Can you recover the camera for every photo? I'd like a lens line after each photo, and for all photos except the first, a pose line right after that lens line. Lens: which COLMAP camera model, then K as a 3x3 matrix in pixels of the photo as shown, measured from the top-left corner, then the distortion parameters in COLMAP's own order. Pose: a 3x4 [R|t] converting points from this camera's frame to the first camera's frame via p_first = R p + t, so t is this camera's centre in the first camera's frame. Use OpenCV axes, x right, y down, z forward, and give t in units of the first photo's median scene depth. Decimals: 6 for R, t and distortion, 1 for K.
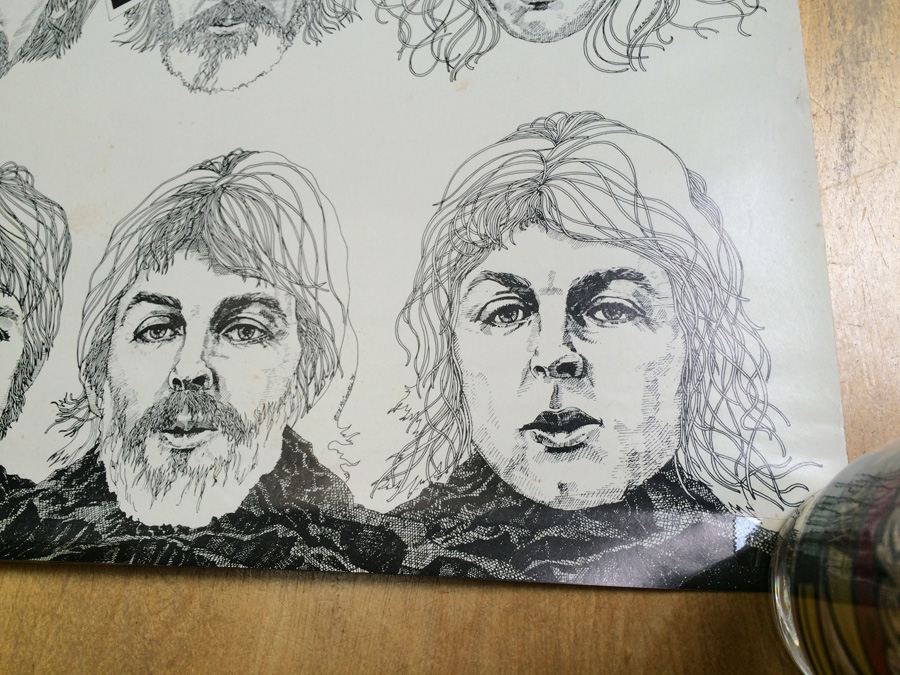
lens RADIAL K [[765.9, 0, 448.3], [0, 765.9, 342.0], [0, 0, 1]] dist [0.064629, -0.094844]
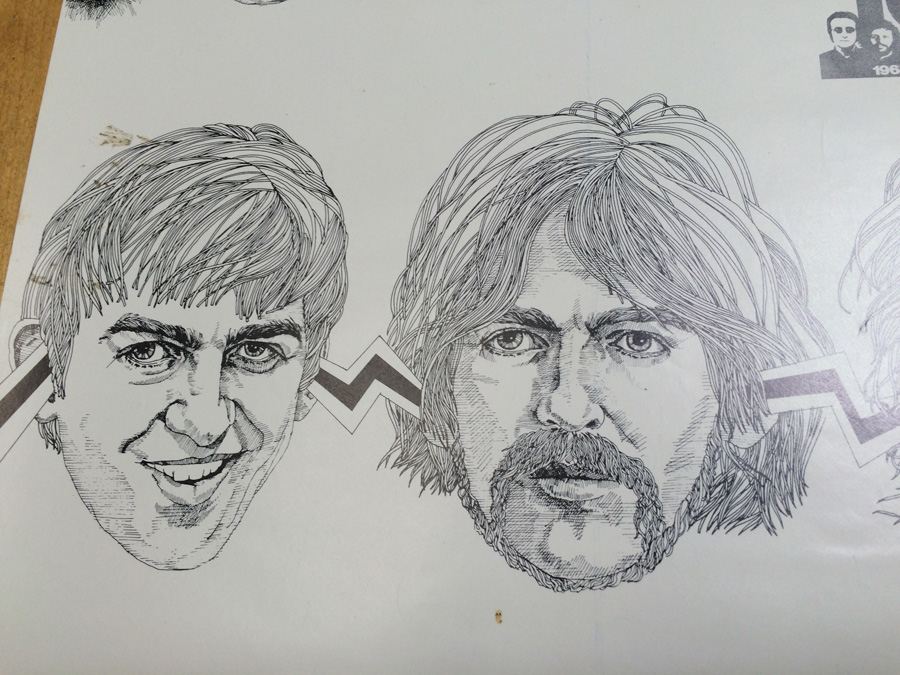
lens RADIAL K [[765.9, 0, 449.0], [0, 765.9, 334.6], [0, 0, 1]] dist [0.064629, -0.094844]
pose [[0.998834, 0.025265, 0.041148, -0.908198], [-0.025230, 0.999681, -0.001363, -0.598892], [-0.041169, 0.000323, 0.999152, 0.529177]]
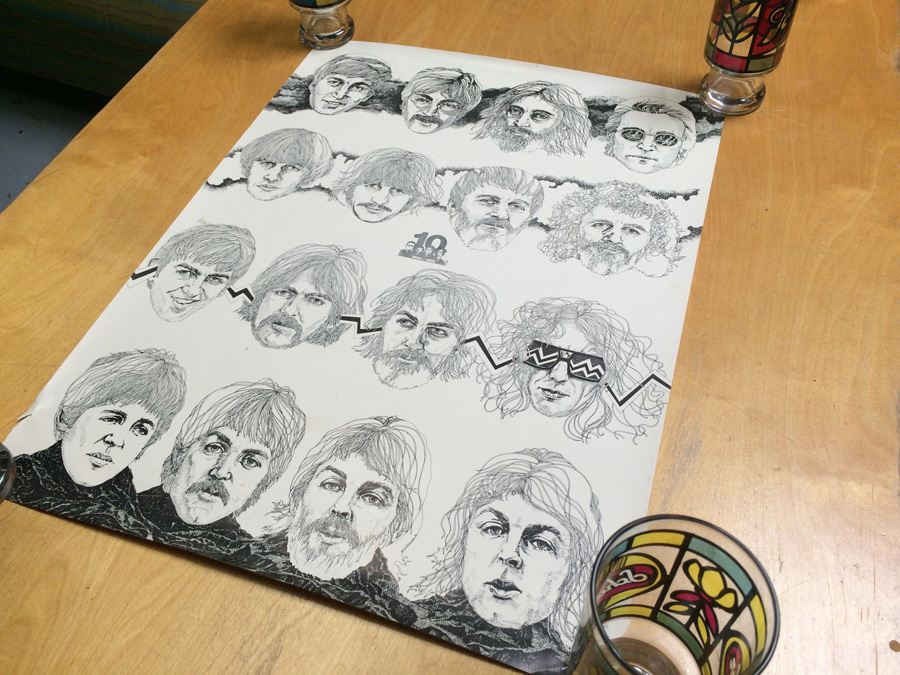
lens RADIAL K [[765.9, 0, 451.9], [0, 765.9, 338.2], [0, 0, 1]] dist [0.064629, -0.094844]
pose [[0.948520, 0.308186, -0.073018, -0.041232], [-0.314146, 0.886159, -0.340638, 0.246014], [-0.040274, 0.346040, 0.937355, -1.134683]]
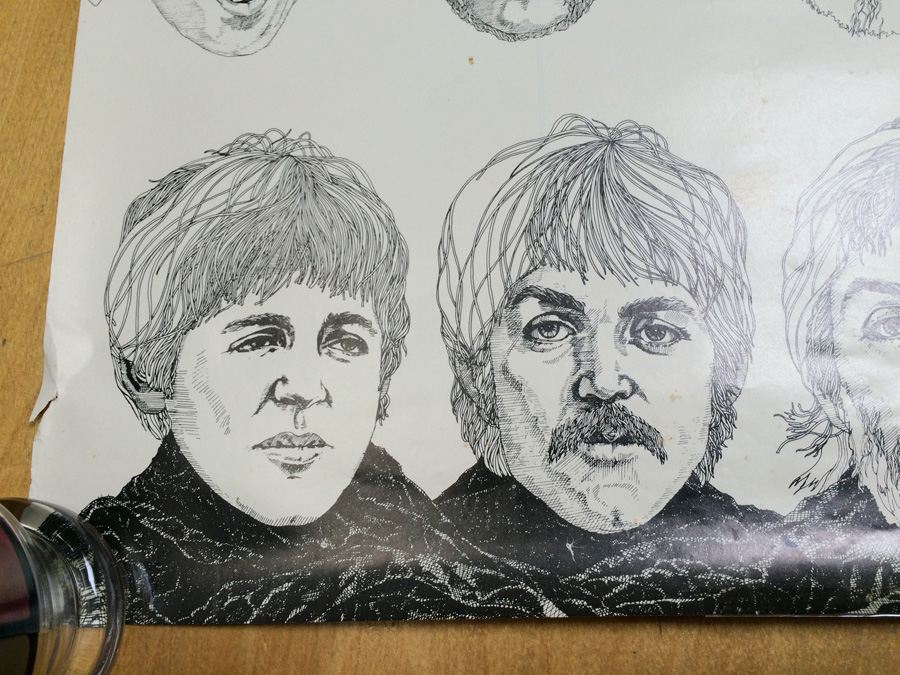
lens RADIAL K [[765.9, 0, 451.6], [0, 765.9, 343.1], [0, 0, 1]] dist [0.064629, -0.094844]
pose [[0.996647, -0.017258, 0.079980, -0.939237], [0.014178, 0.999142, 0.038917, -0.035761], [-0.080583, -0.037652, 0.996037, 0.219662]]
